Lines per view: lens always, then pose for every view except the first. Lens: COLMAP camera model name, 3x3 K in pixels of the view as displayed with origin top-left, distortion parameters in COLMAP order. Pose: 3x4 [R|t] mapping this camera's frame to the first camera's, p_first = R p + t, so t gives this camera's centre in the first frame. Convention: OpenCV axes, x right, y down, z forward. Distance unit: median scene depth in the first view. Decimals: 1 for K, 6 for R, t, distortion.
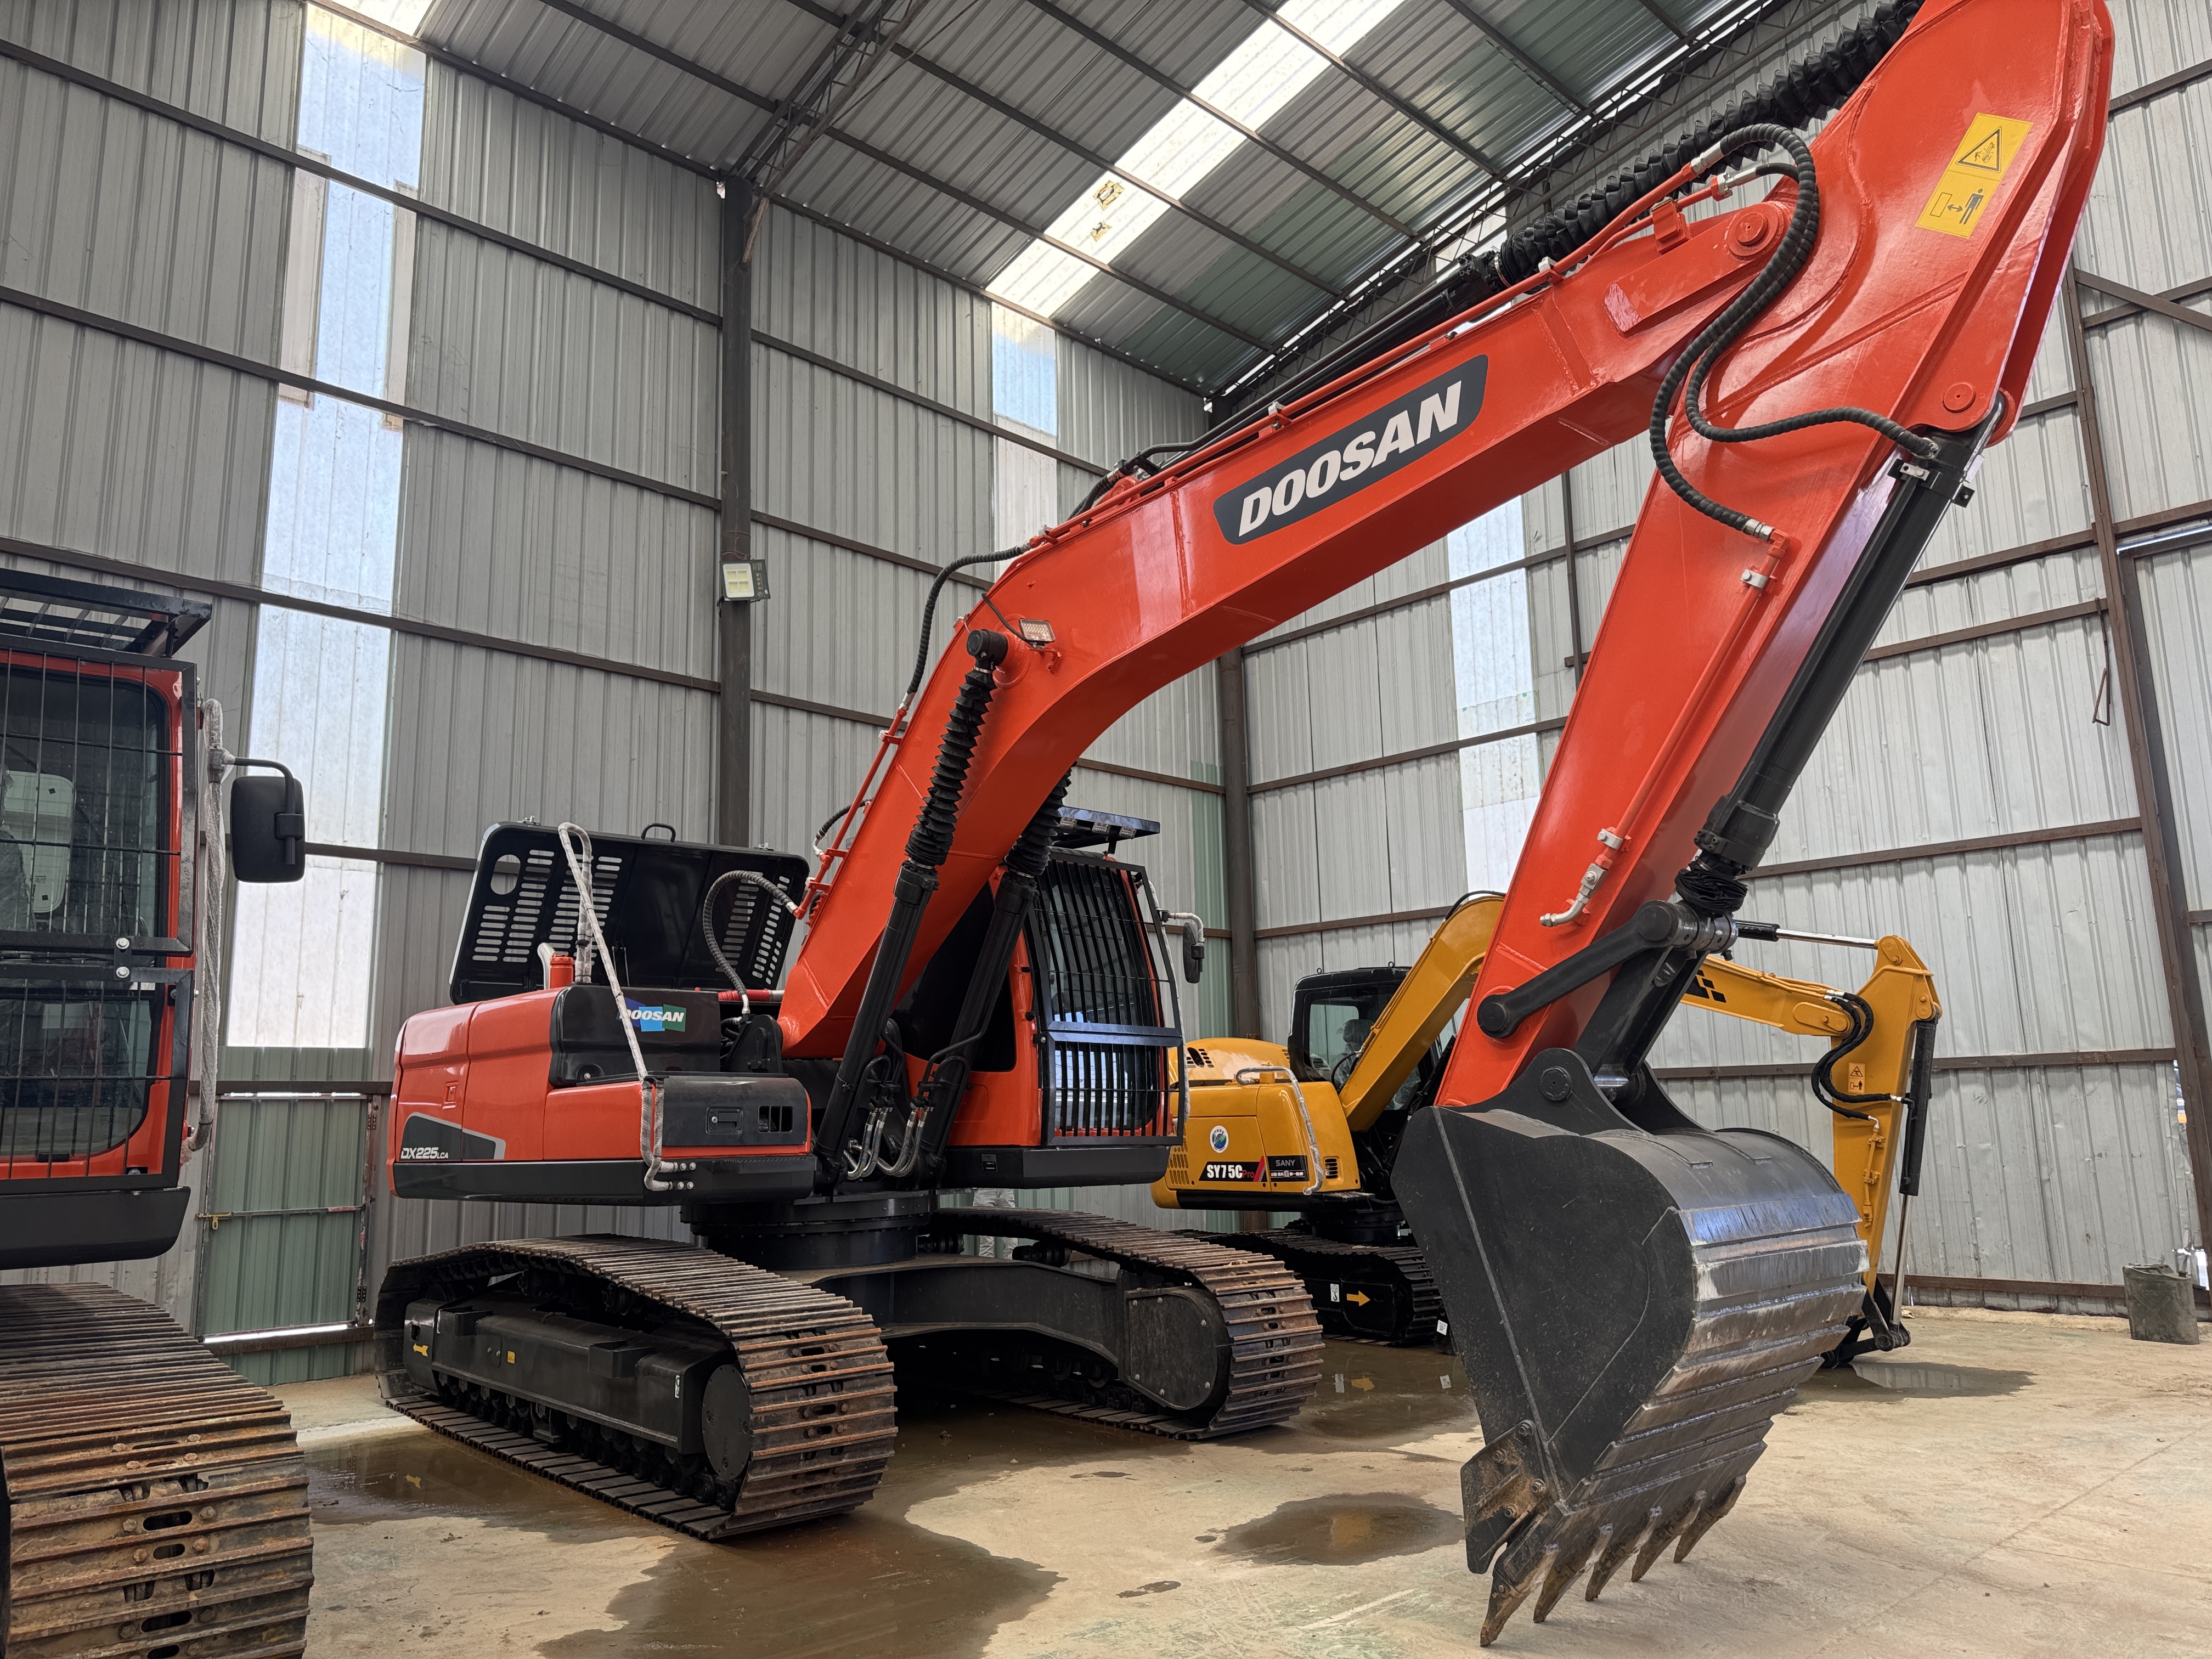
lens RADIAL K [[1569.1, 0, 1106.2], [0, 1569.1, 849.8], [0, 0, 1]] dist [0.002980, -0.006501]
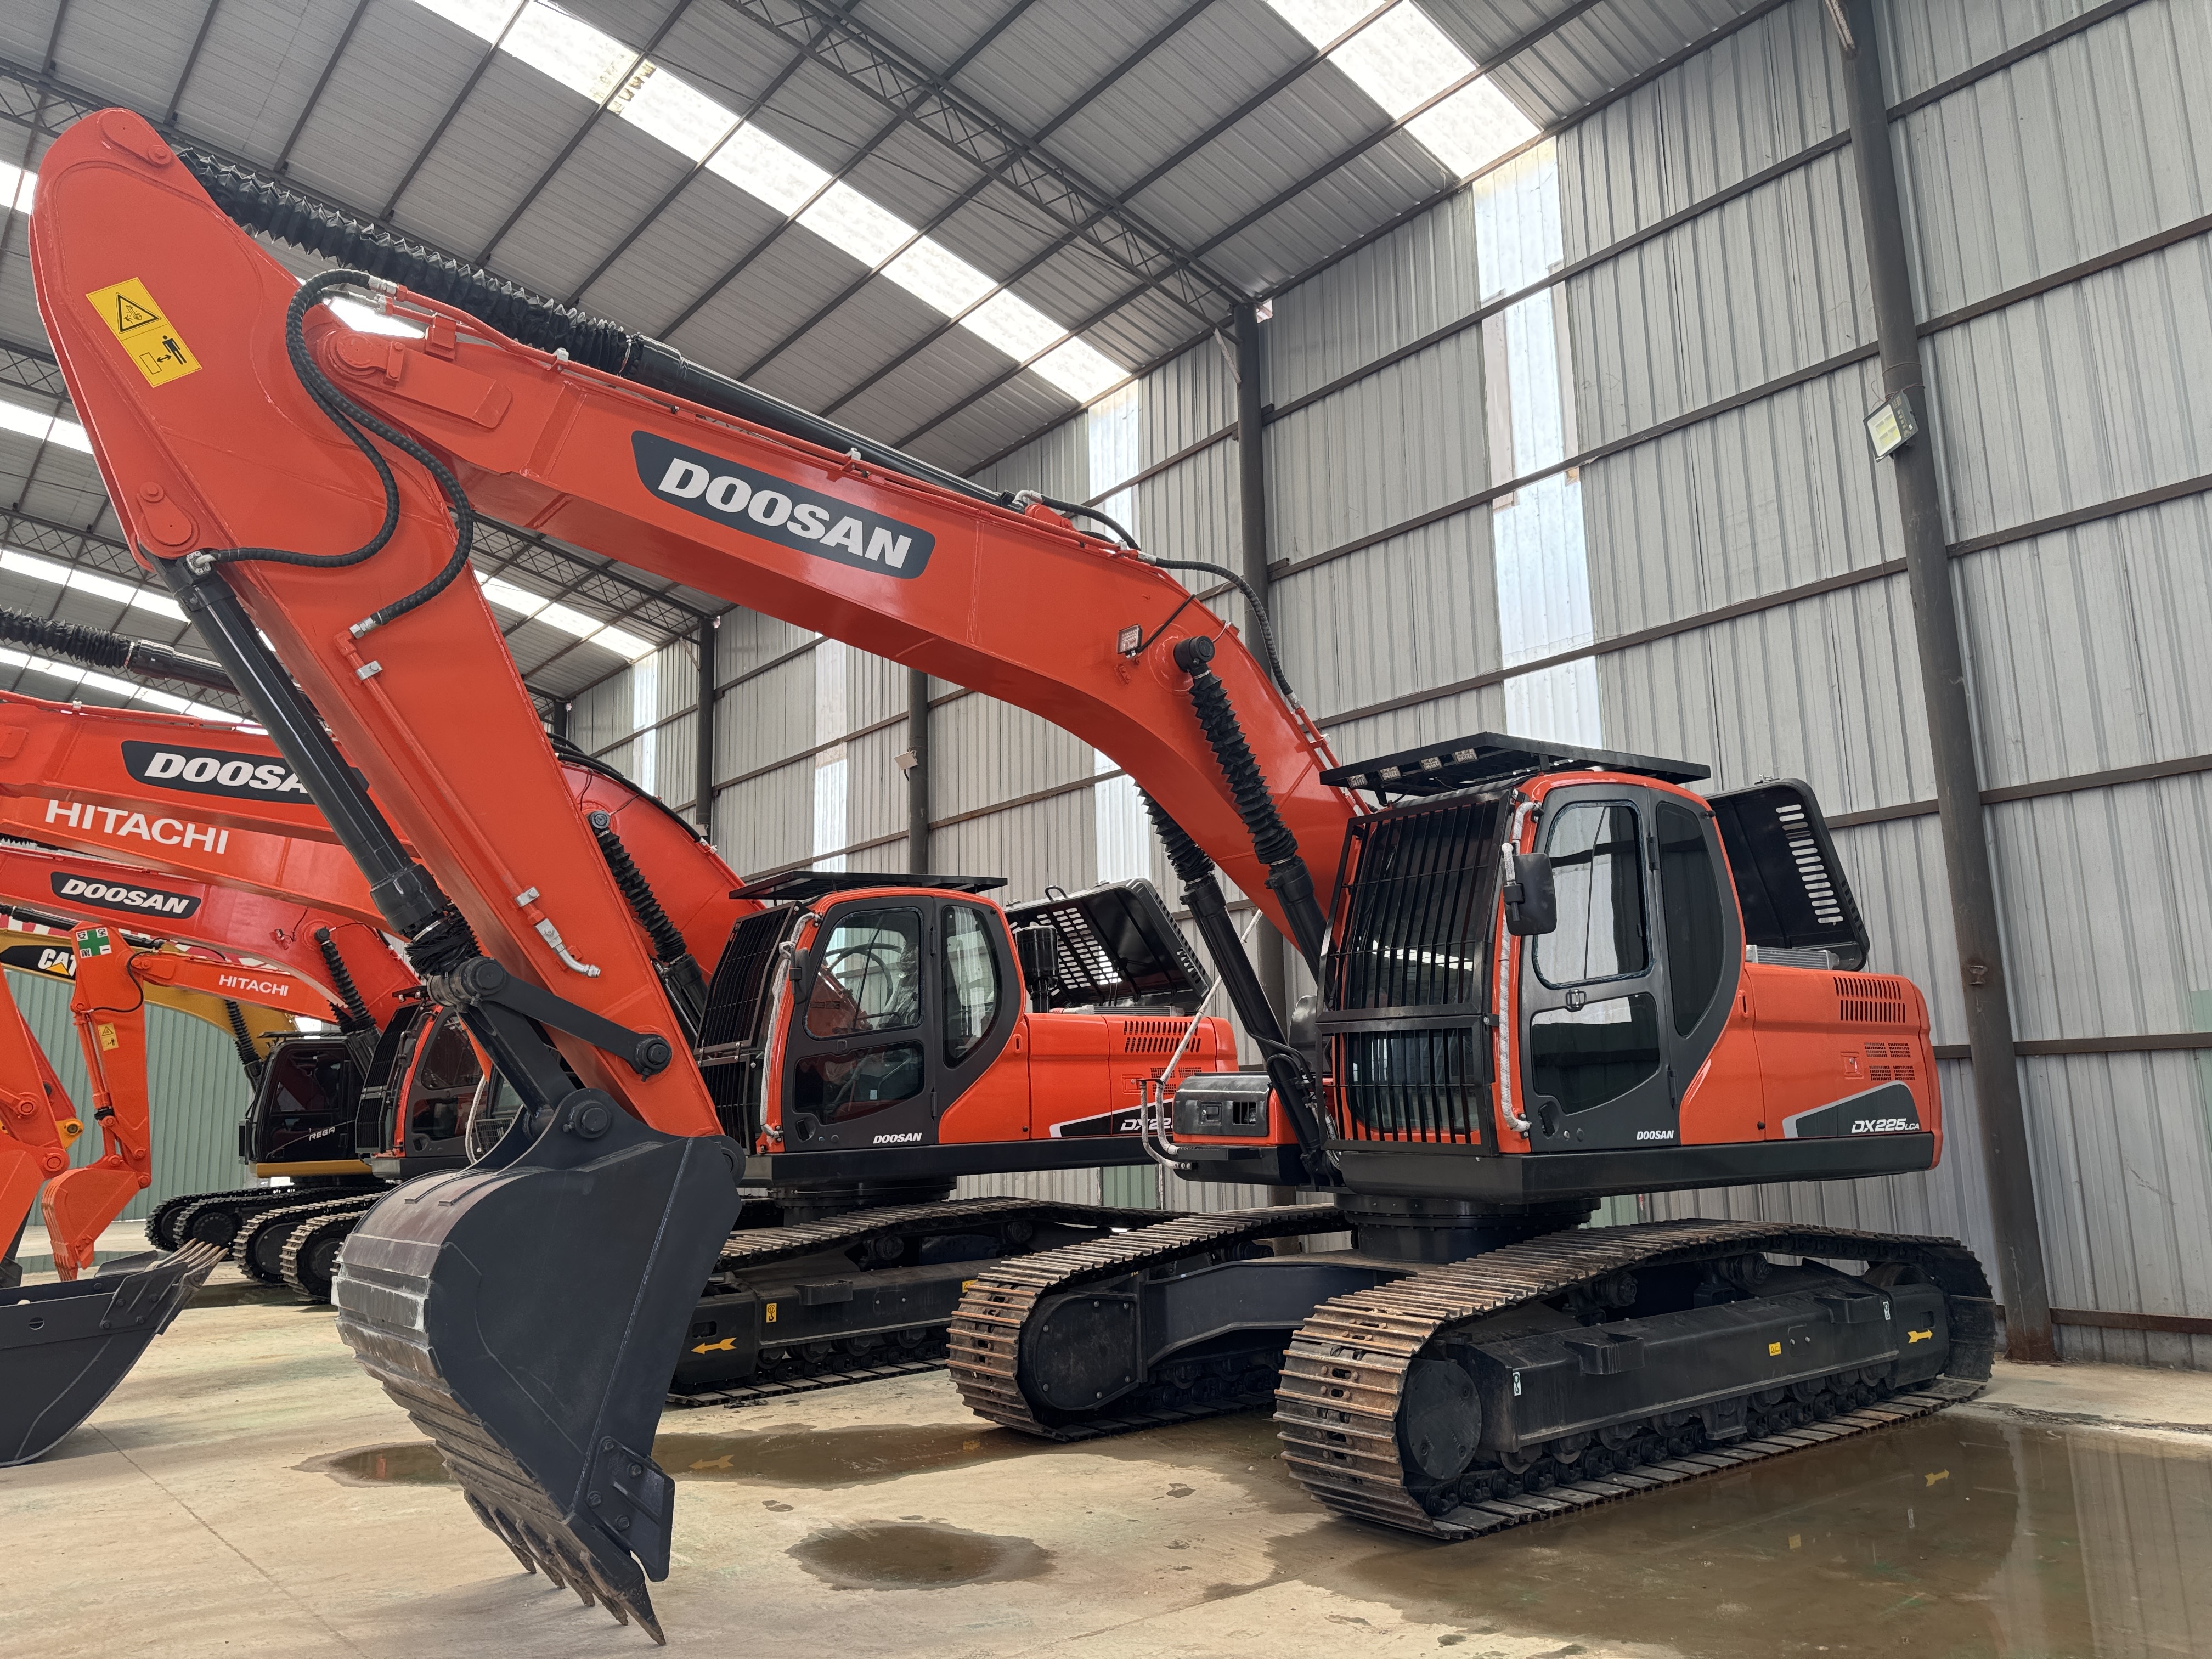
lens RADIAL K [[1569.1, 0, 1102.7], [0, 1569.1, 819.1], [0, 0, 1]] dist [0.002980, -0.006501]
pose [[-0.086645, -0.158923, -0.983482, 0.641391], [0.199953, 0.964332, -0.173445, 0.093613], [0.975967, -0.211678, -0.051778, 0.671850]]
